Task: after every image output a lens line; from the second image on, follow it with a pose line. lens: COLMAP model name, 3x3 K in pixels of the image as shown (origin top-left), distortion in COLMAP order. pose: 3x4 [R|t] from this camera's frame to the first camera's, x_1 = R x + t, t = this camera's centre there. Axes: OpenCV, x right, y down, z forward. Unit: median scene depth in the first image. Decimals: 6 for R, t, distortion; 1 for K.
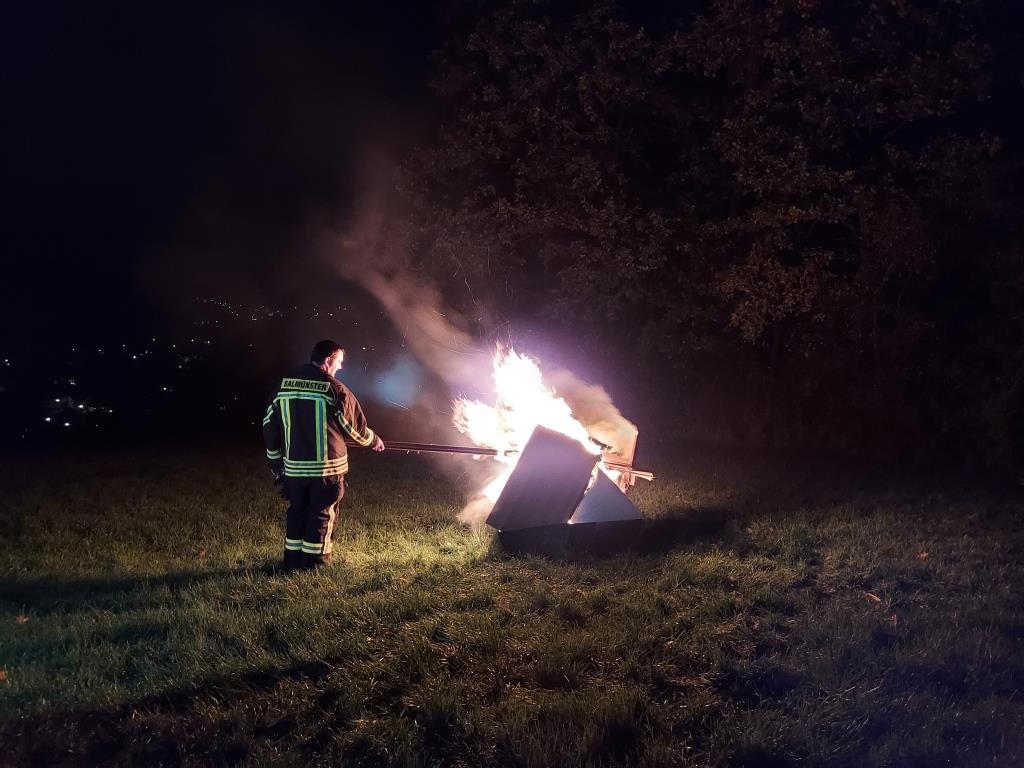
lens RADIAL K [[743.5, 0, 497.5], [0, 743.5, 386.5], [0, 0, 1]] dist [0.051061, -0.029575]
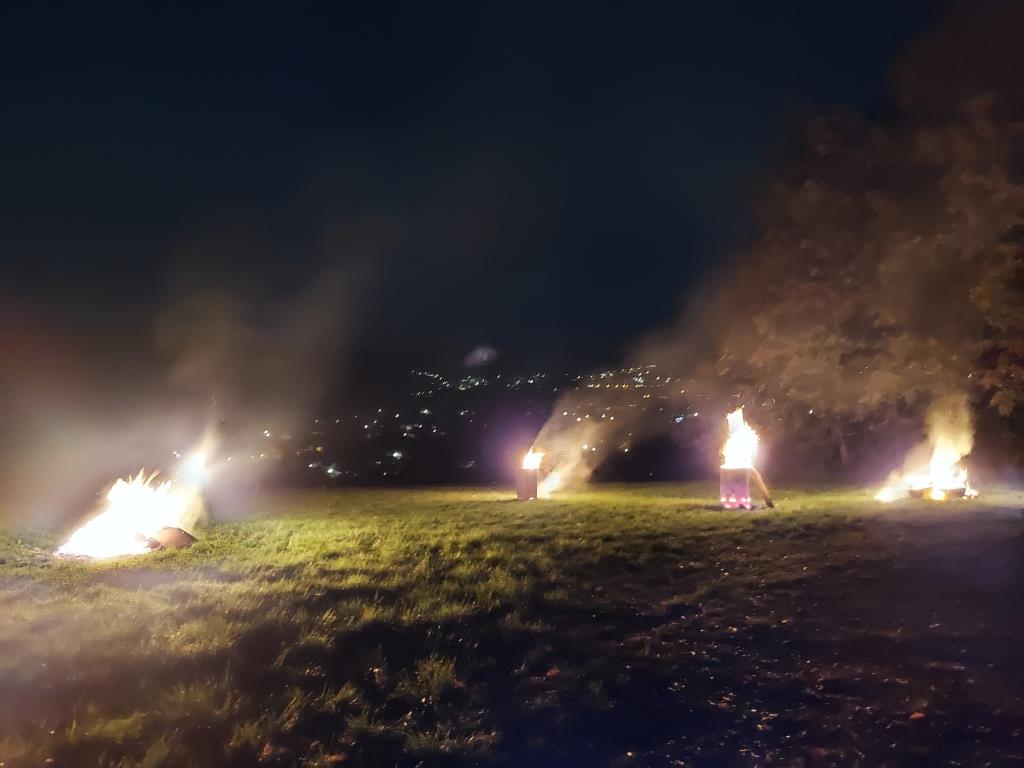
lens RADIAL K [[743.5, 0, 497.5], [0, 743.5, 386.5], [0, 0, 1]] dist [0.051061, -0.029575]
pose [[0.967702, -0.035300, -0.249612, -0.382271], [0.014009, 0.996148, -0.086564, 0.009650], [0.251706, 0.080271, 0.964469, -1.057698]]
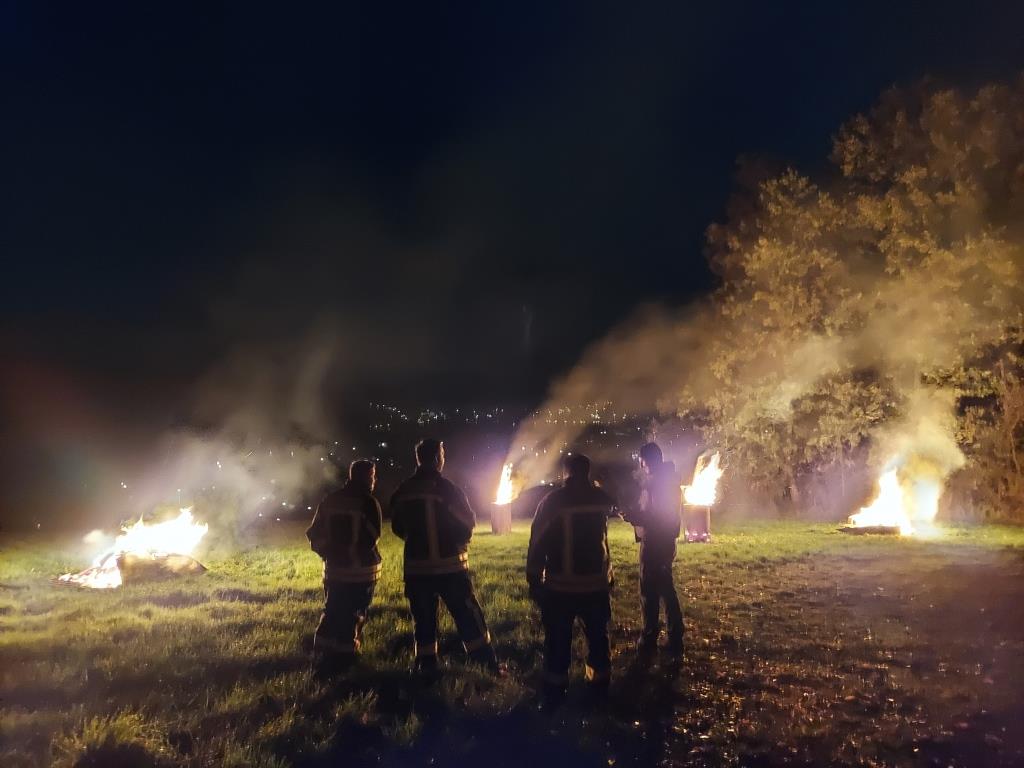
lens RADIAL K [[742.9, 0, 495.1], [0, 742.9, 393.7], [0, 0, 1]] dist [0.040796, -0.003747]
pose [[0.979949, -0.027460, -0.197346, -0.401326], [0.003200, 0.992499, -0.122209, 0.006054], [0.199221, 0.119127, 0.972687, -1.161511]]
